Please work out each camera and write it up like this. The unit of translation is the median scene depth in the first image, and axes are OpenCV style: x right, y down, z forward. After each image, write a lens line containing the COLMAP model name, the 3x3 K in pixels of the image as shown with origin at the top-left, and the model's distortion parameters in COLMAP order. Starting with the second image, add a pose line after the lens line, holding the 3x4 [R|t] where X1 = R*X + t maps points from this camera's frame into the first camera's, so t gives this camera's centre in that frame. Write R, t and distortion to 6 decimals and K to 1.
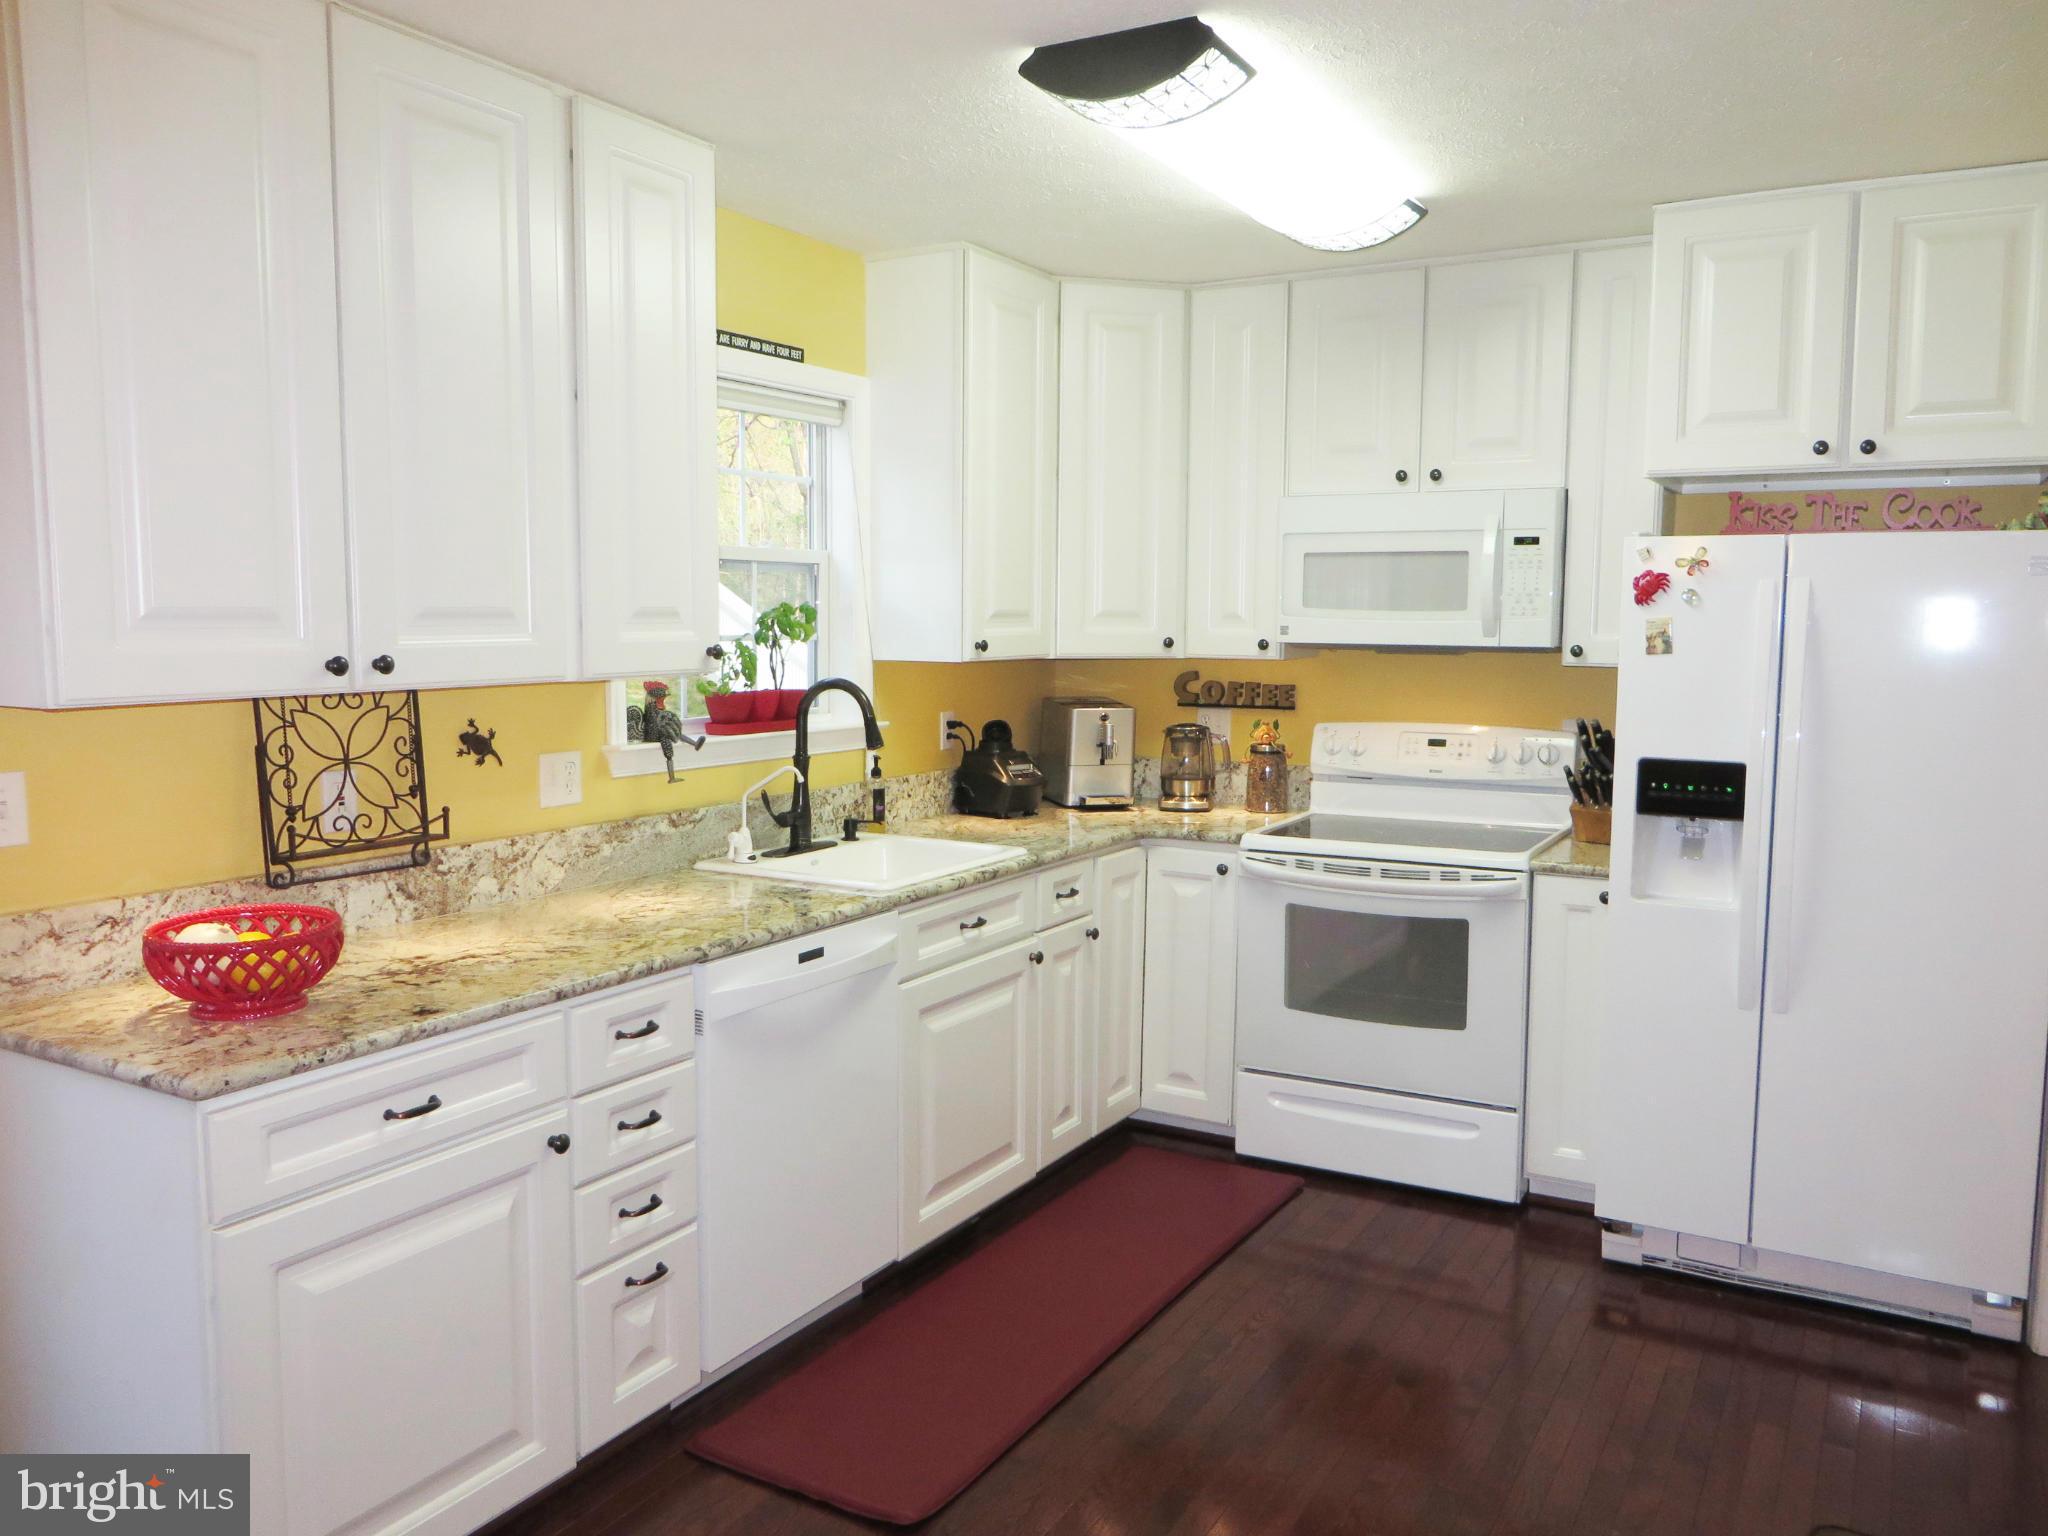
lens RADIAL K [[1563.0, 0, 1019.0], [0, 1563.0, 749.8], [0, 0, 1]] dist [-0.001658, 0.005823]
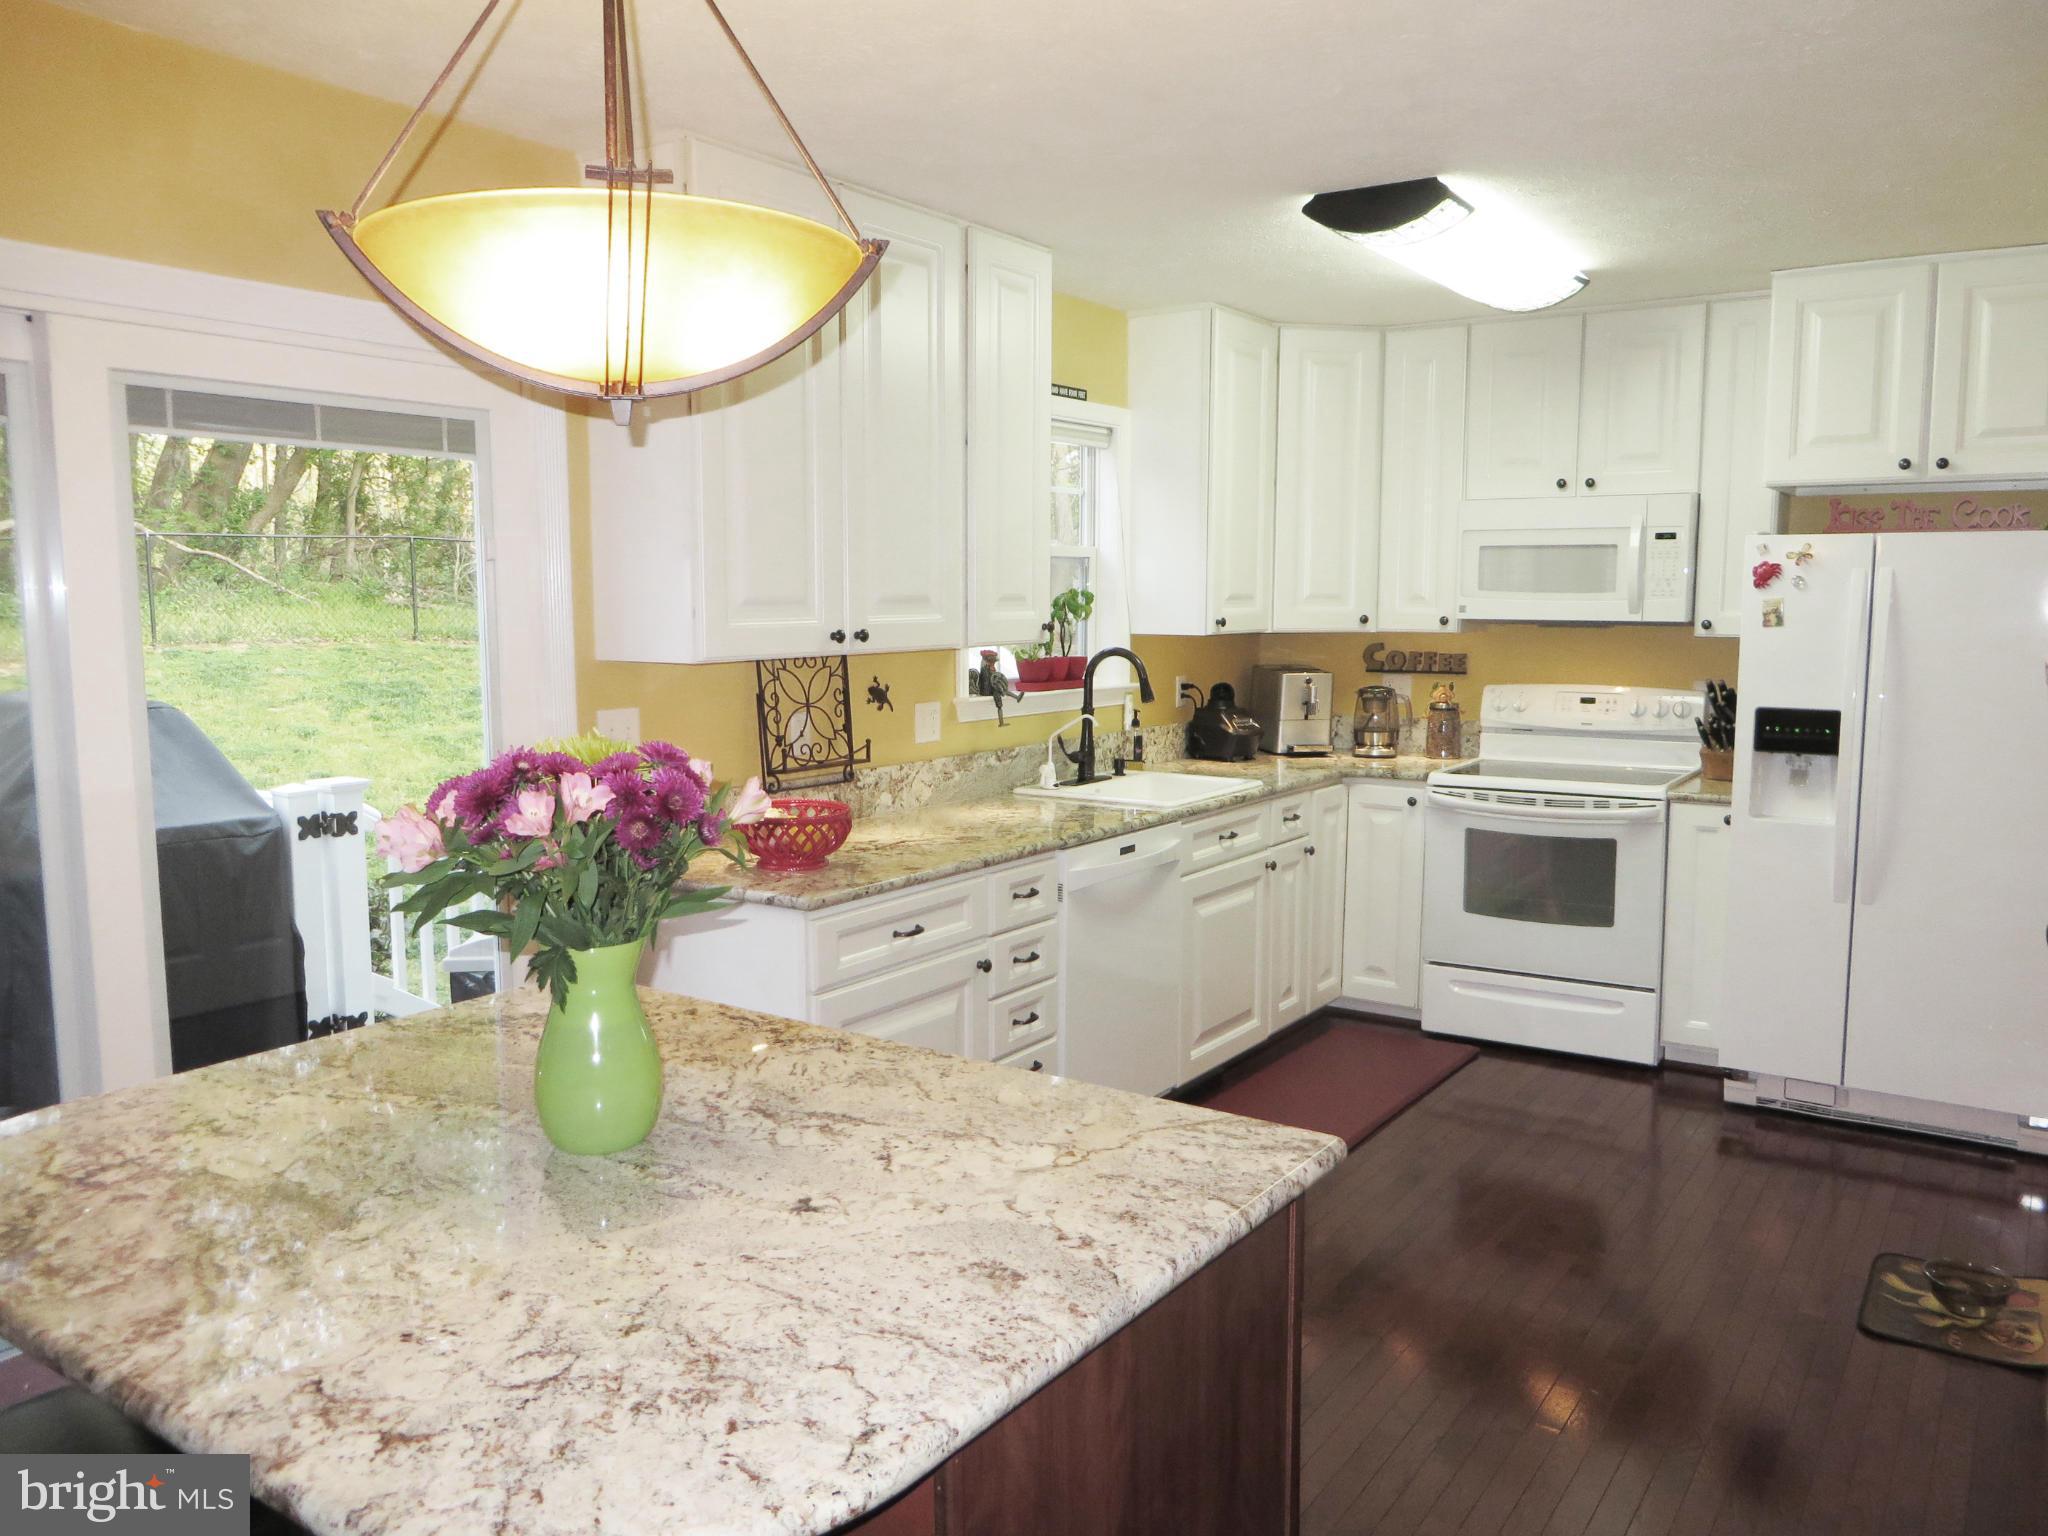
lens RADIAL K [[1563.0, 0, 1019.0], [0, 1563.0, 749.8], [0, 0, 1]] dist [-0.001658, 0.005823]
pose [[0.997682, 0.002101, -0.068014, -0.108255], [-0.001198, 0.999911, 0.013317, 0.021225], [0.068036, -0.013205, 0.997595, -0.290145]]
